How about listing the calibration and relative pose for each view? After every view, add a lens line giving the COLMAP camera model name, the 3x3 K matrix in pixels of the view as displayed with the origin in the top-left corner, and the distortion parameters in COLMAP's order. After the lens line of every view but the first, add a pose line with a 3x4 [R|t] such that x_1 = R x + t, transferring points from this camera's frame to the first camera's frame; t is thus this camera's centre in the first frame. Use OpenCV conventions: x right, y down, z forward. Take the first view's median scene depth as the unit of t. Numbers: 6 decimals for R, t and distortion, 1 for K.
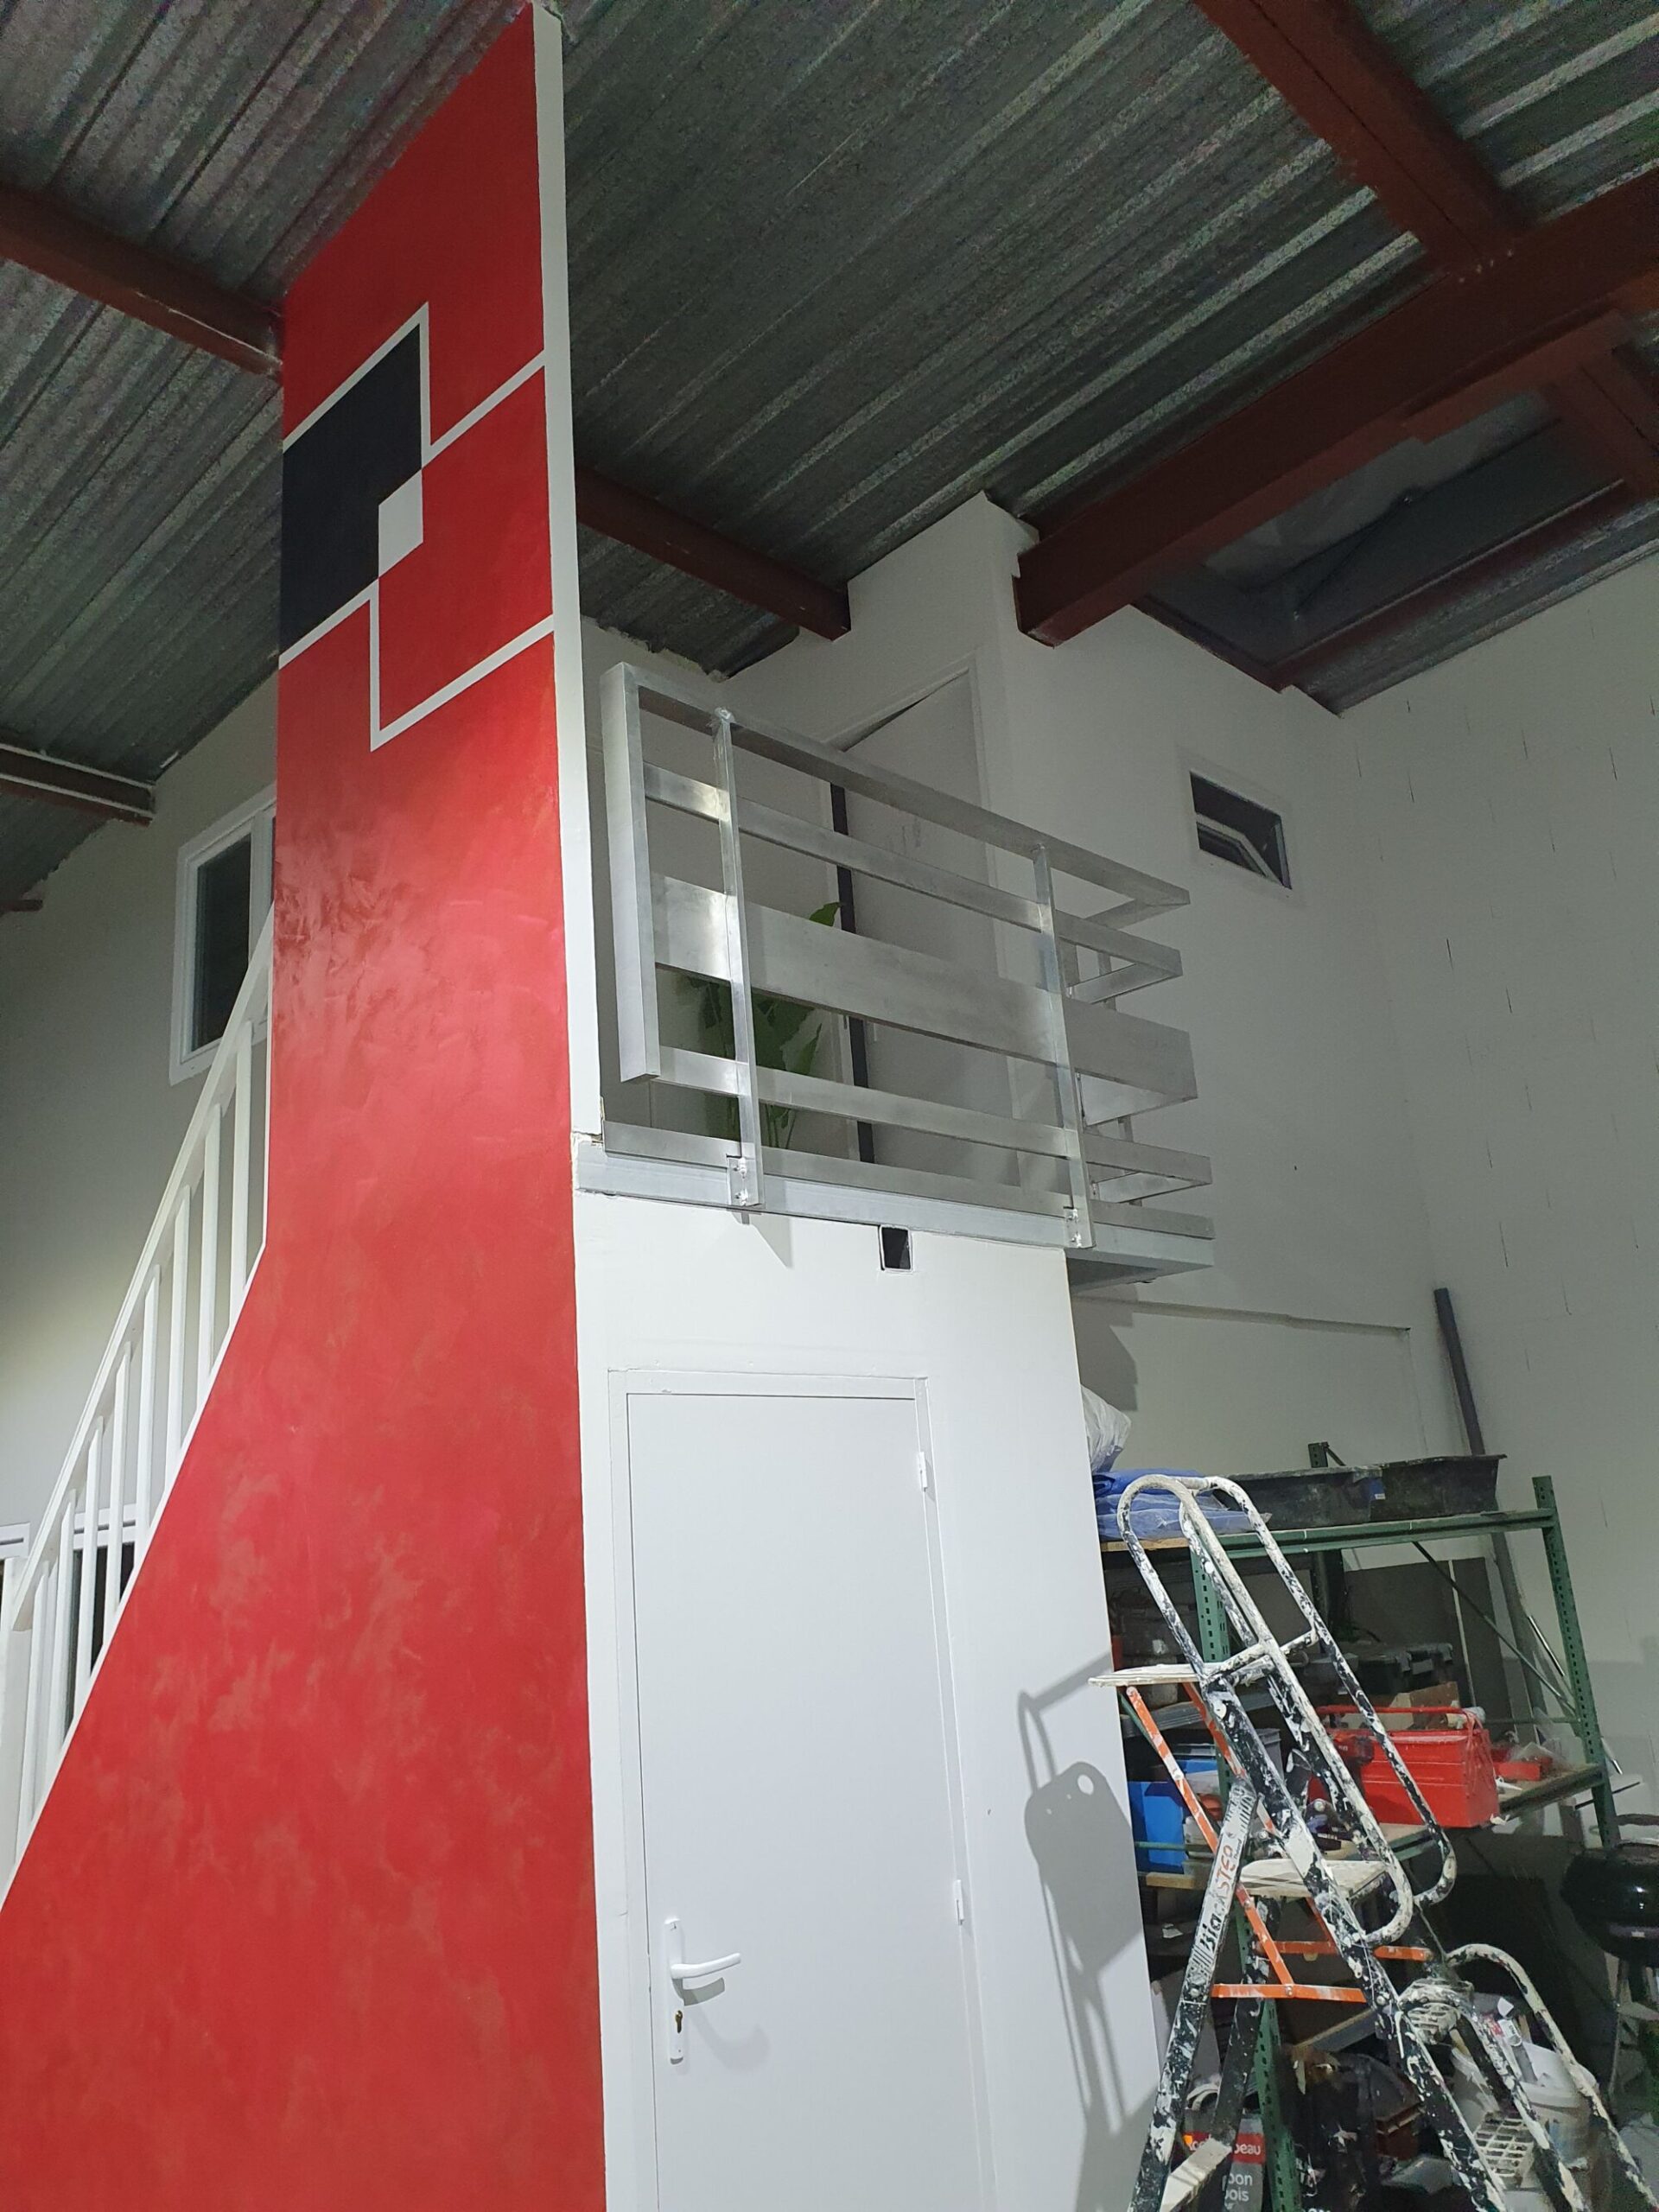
lens RADIAL K [[1641.8, 0, 829.5], [0, 1641.8, 1106.0], [0, 0, 1]] dist [0.067243, 0.007451]
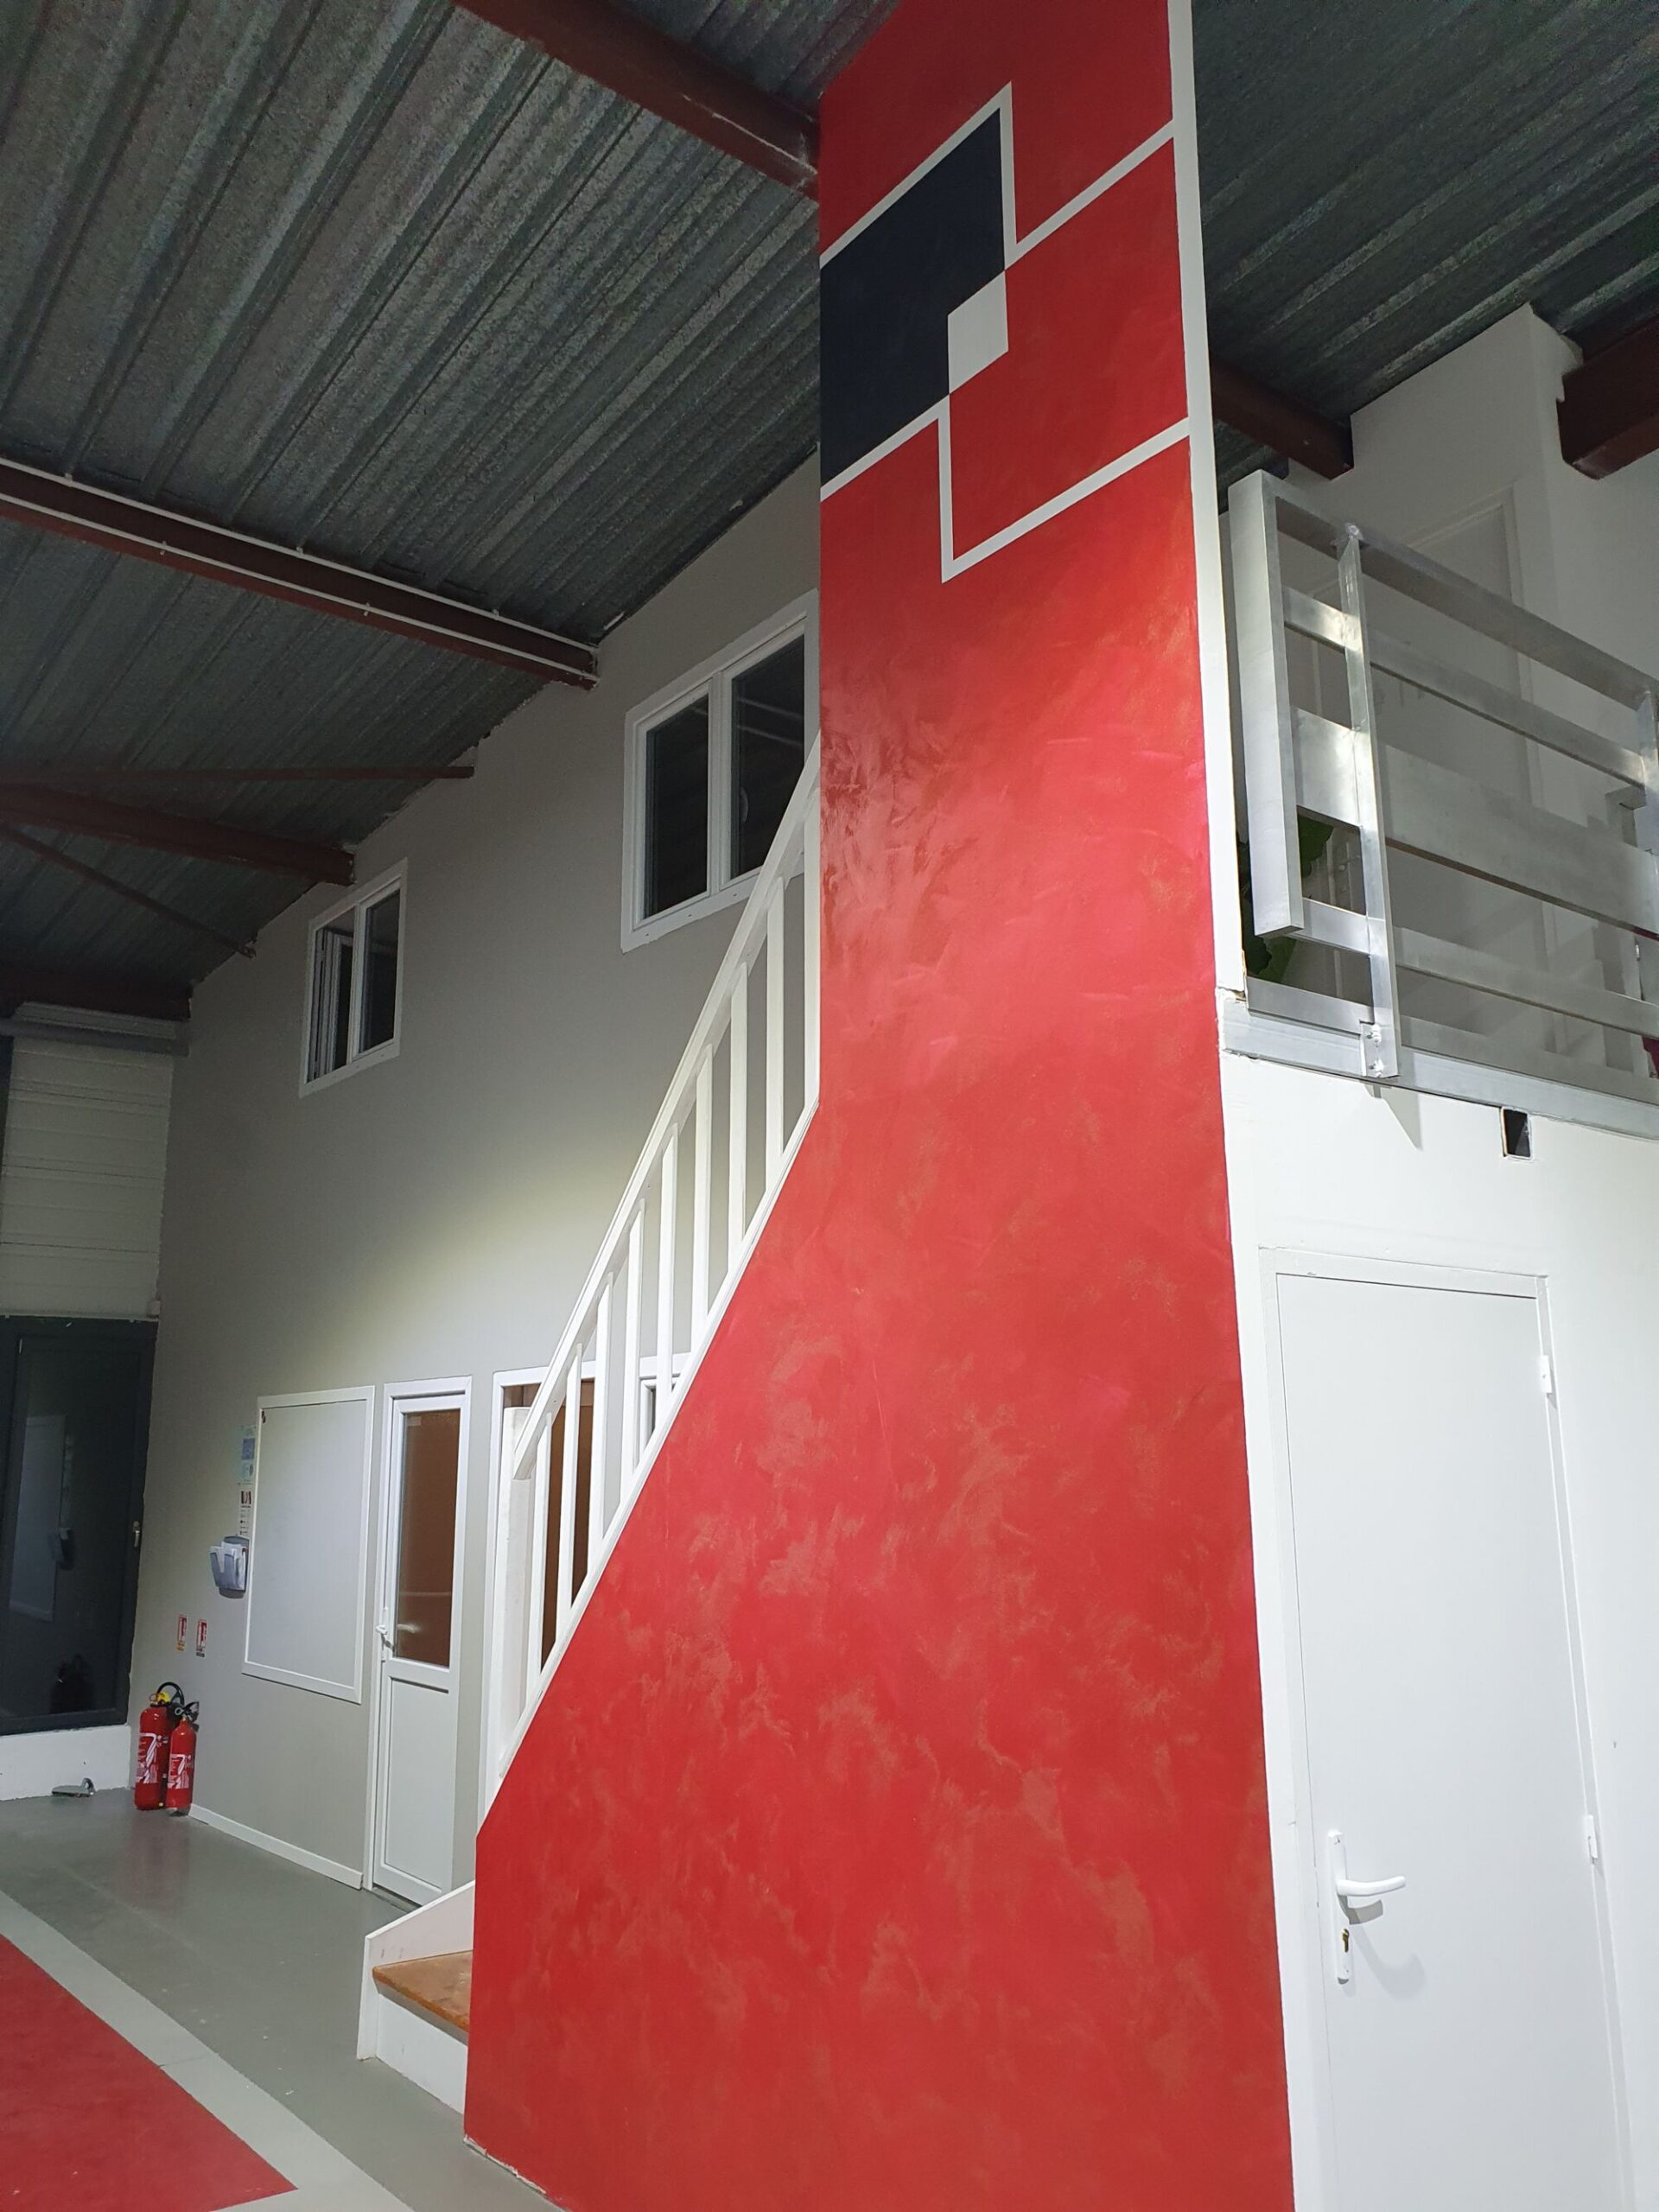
lens RADIAL K [[1629.3, 0, 829.5], [0, 1629.3, 1106.0], [0, 0, 1]] dist [0.072531, -0.002354]
pose [[0.993753, 0.034859, -0.106021, -0.236803], [-0.029478, 0.998217, 0.051904, 0.035386], [0.107641, -0.048454, 0.993008, 0.057274]]
